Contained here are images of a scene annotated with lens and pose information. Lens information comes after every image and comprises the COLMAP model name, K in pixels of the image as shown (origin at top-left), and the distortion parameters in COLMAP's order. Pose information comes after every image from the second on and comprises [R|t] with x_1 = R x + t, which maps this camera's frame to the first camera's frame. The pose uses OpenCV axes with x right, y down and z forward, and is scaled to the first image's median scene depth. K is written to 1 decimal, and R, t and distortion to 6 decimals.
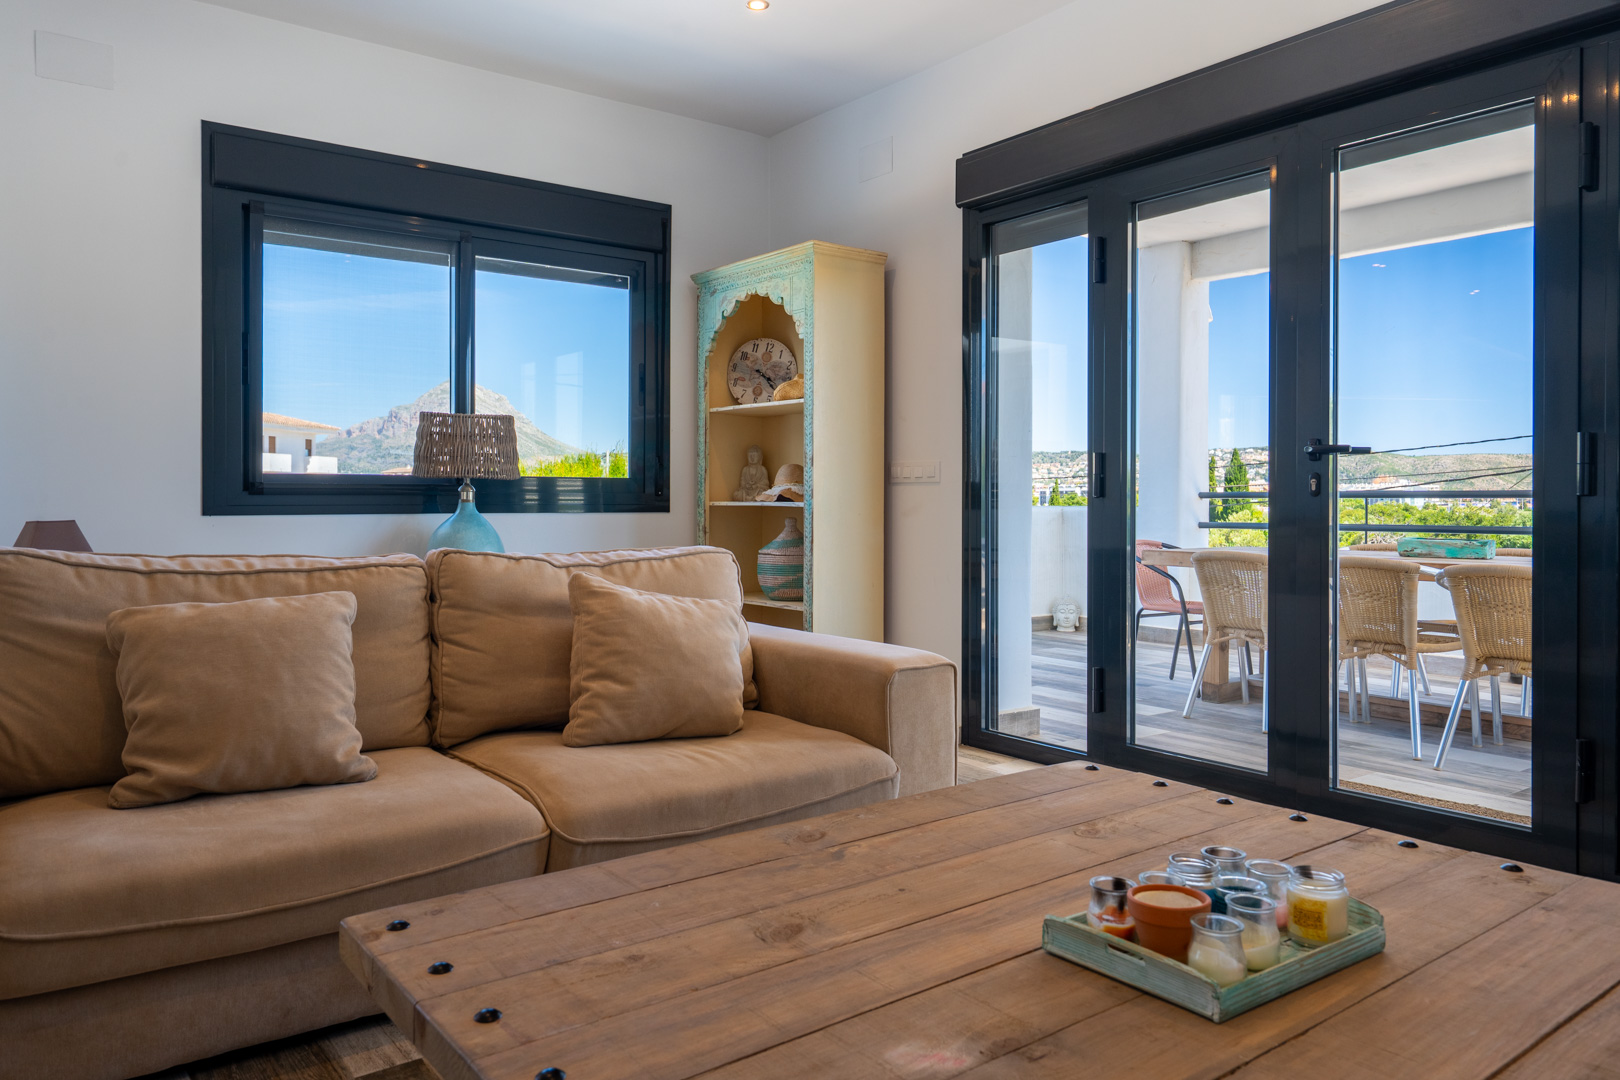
lens RADIAL K [[1105.8, 0, 791.7], [0, 1105.8, 513.9], [0, 0, 1]] dist [0.004526, 0.000038]
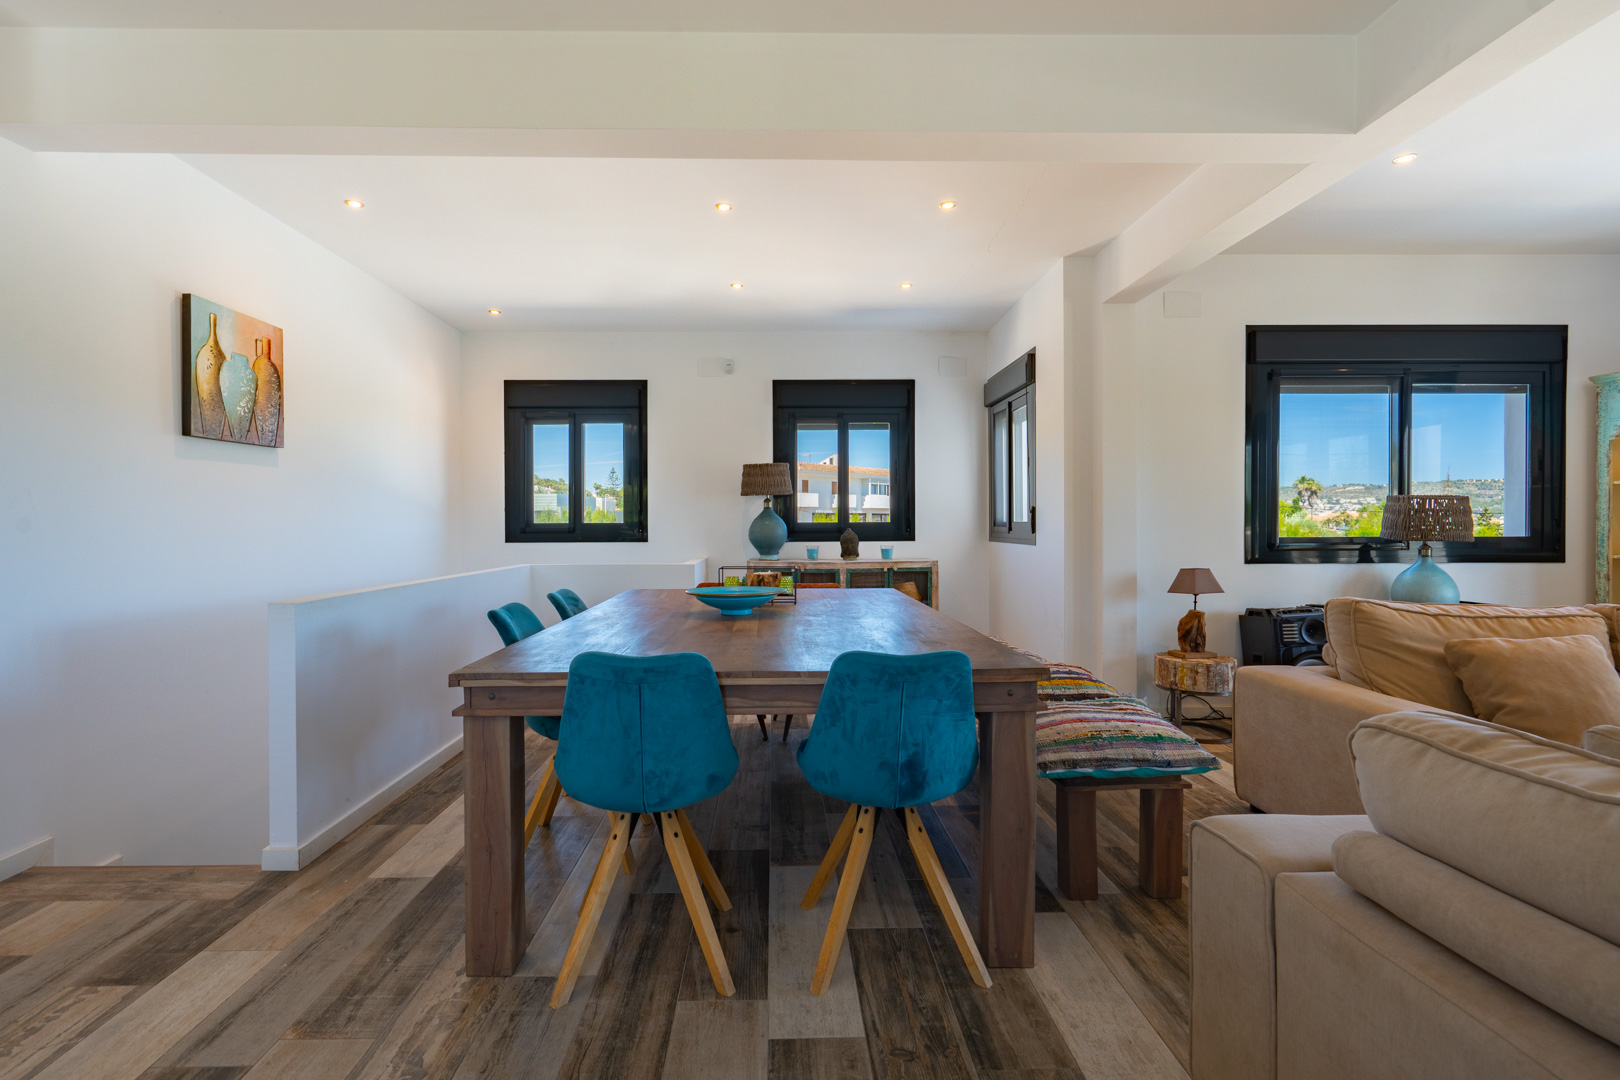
lens RADIAL K [[741.7, 0, 787.9], [0, 741.7, 523.2], [0, 0, 1]] dist [-0.001757, 0.000215]
pose [[0.813729, -0.005096, -0.581222, -0.447364], [-0.003936, 0.999890, -0.014276, -0.040827], [0.581231, 0.013904, 0.813620, -0.294875]]
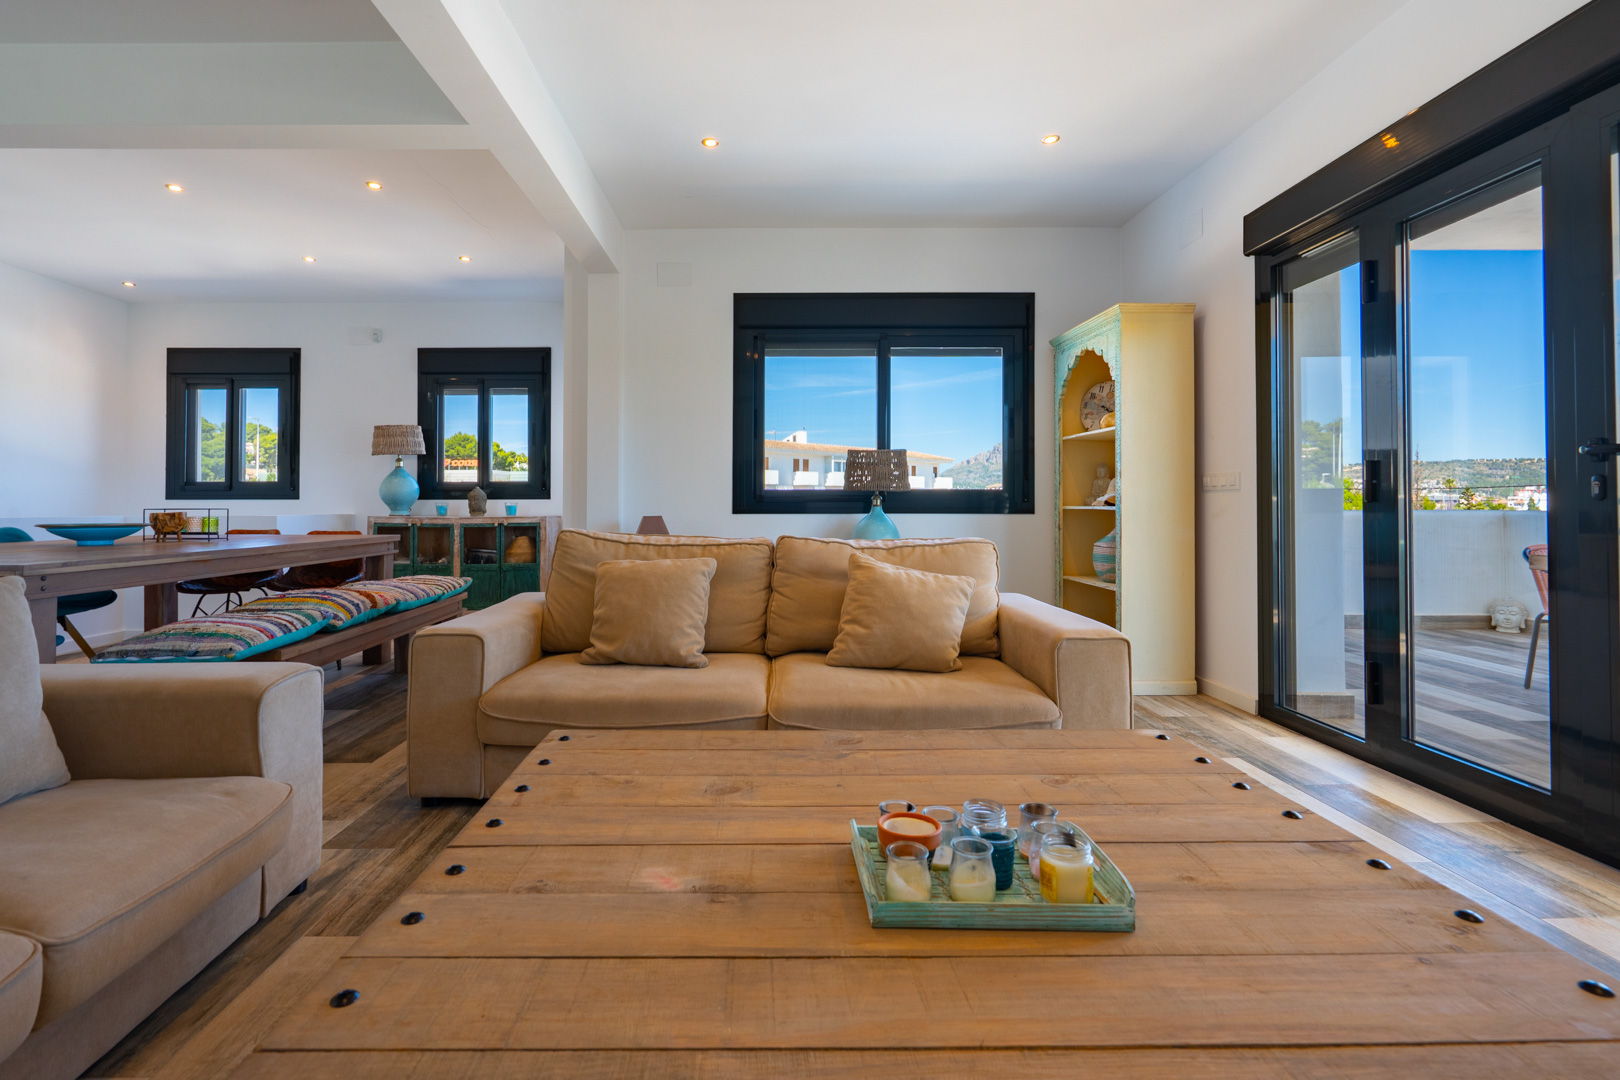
lens RADIAL K [[746.9, 0, 773.9], [0, 746.9, 495.3], [0, 0, 1]] dist [-0.005298, 0.000453]
pose [[0.804750, -0.008479, -0.593554, 0.234277], [-0.006821, 0.999700, -0.023528, -0.000526], [0.593575, 0.022983, 0.804450, 0.074918]]
